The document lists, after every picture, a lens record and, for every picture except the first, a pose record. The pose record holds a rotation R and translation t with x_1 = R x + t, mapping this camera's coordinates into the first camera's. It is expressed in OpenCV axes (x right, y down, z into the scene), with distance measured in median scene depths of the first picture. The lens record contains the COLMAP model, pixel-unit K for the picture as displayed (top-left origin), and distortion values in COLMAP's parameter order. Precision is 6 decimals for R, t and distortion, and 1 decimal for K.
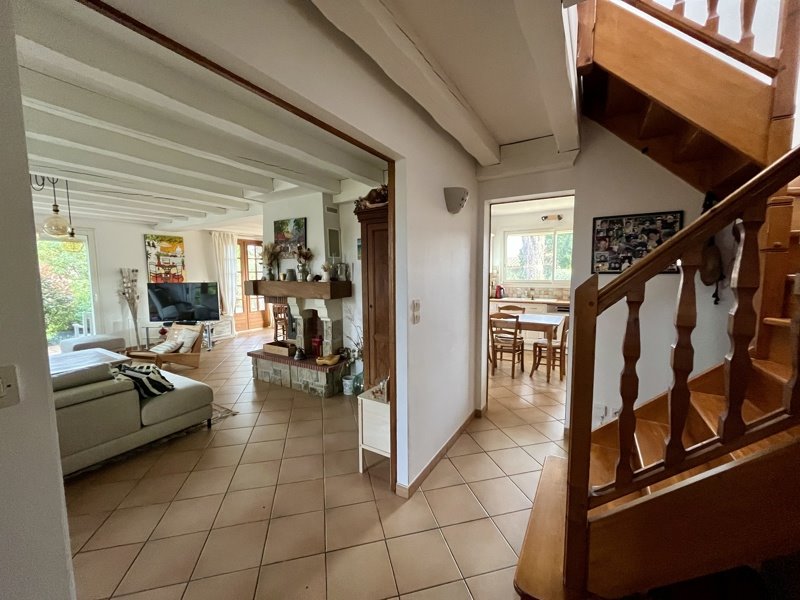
lens RADIAL K [[327.4, 0, 399.7], [0, 327.4, 300.9], [0, 0, 1]] dist [0.000407, -0.000072]
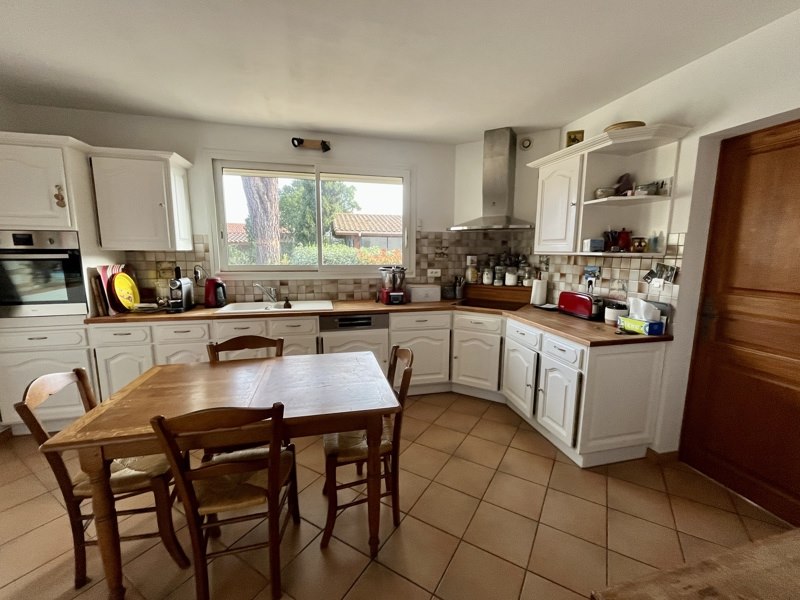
lens RADIAL K [[327.4, 0, 404.7], [0, 327.4, 301.0], [0, 0, 1]] dist [0.000407, -0.000072]
pose [[0.699130, -0.093590, 0.708843, 0.170434], [0.046874, 0.995263, 0.085174, -0.043292], [-0.713457, -0.026321, 0.700205, 0.503757]]
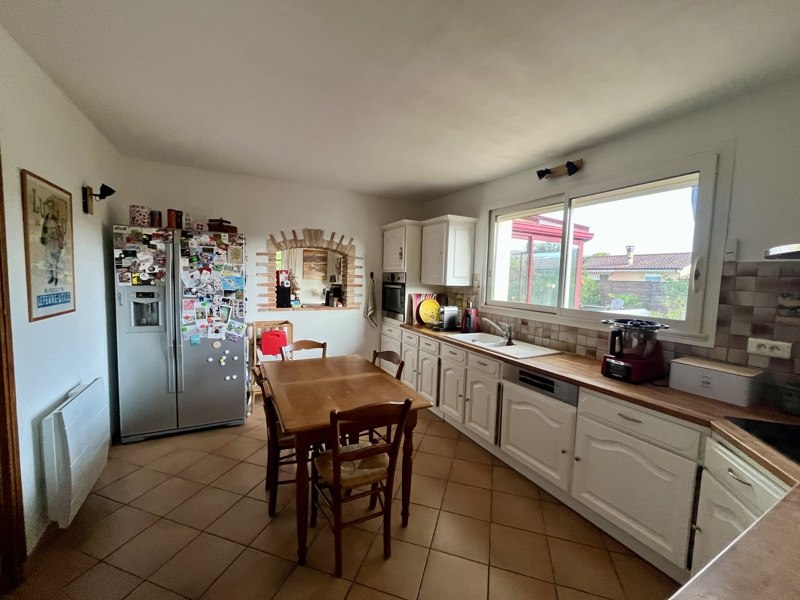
lens RADIAL K [[327.4, 0, 406.0], [0, 327.4, 299.3], [0, 0, 1]] dist [0.000407, -0.000072]
pose [[0.860483, 0.072694, -0.504266, 0.501119], [-0.085653, 0.996322, -0.002531, -0.054606], [0.502227, 0.045370, 0.863545, 0.486301]]
